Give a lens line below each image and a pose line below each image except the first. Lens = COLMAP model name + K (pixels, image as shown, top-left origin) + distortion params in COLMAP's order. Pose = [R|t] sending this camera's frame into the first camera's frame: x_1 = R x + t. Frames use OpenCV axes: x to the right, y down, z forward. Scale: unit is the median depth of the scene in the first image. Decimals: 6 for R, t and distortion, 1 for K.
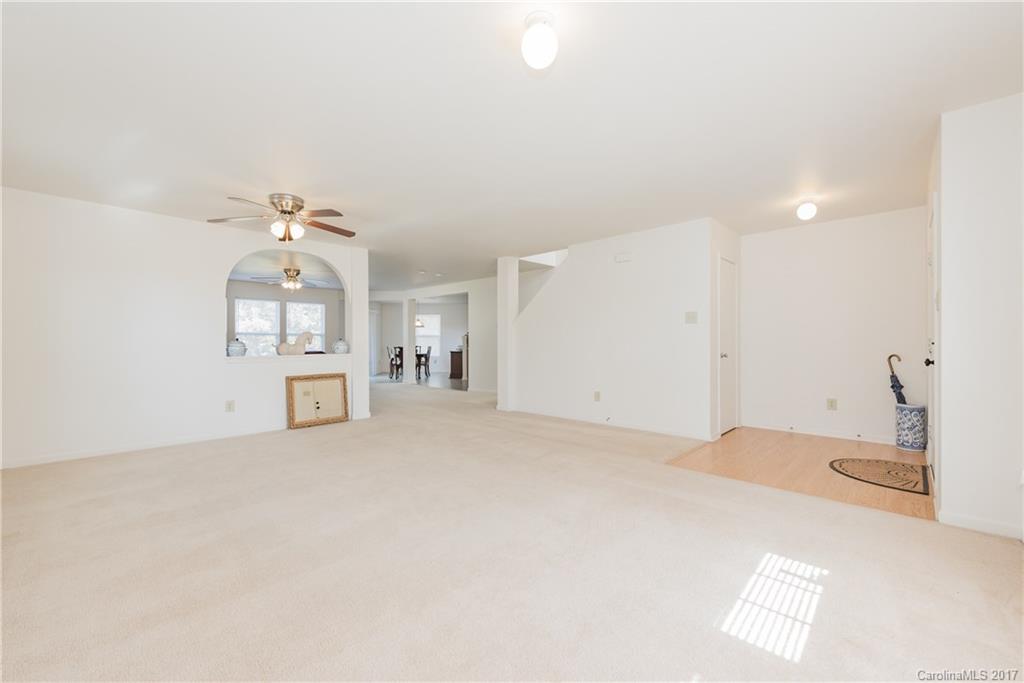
lens RADIAL K [[401.1, 0, 509.7], [0, 401.1, 340.0], [0, 0, 1]] dist [0.007111, -0.002462]
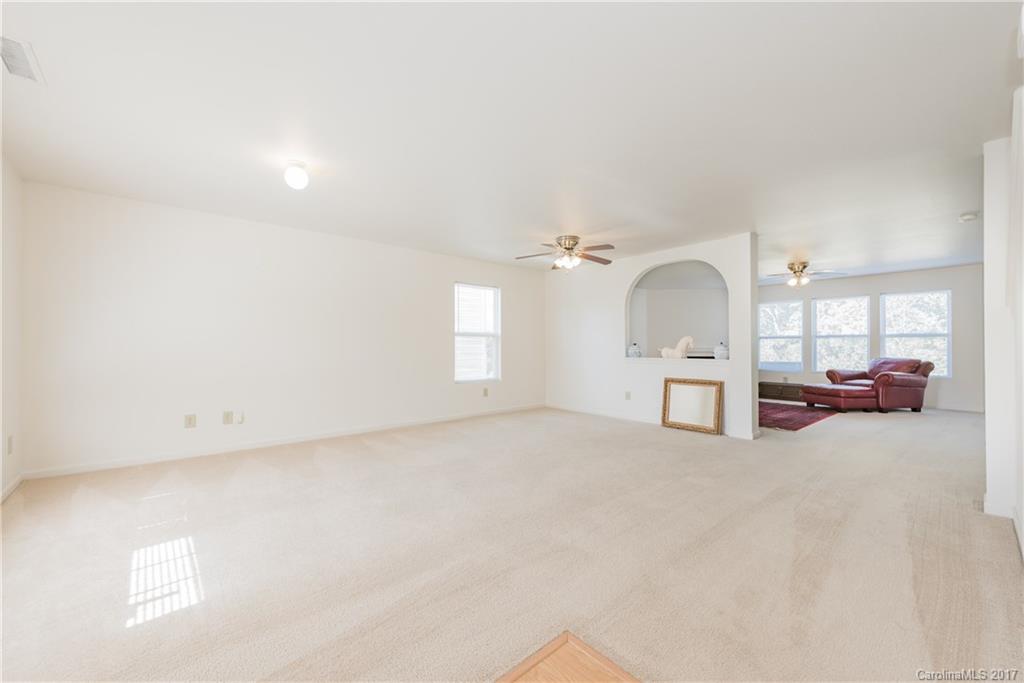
lens RADIAL K [[401.1, 0, 511.1], [0, 401.1, 343.9], [0, 0, 1]] dist [0.007111, -0.002462]
pose [[-0.069937, 0.001605, -0.997550, 1.018837], [0.000434, 0.999999, 0.001578, -0.004923], [0.997551, -0.000322, -0.069938, 1.204899]]
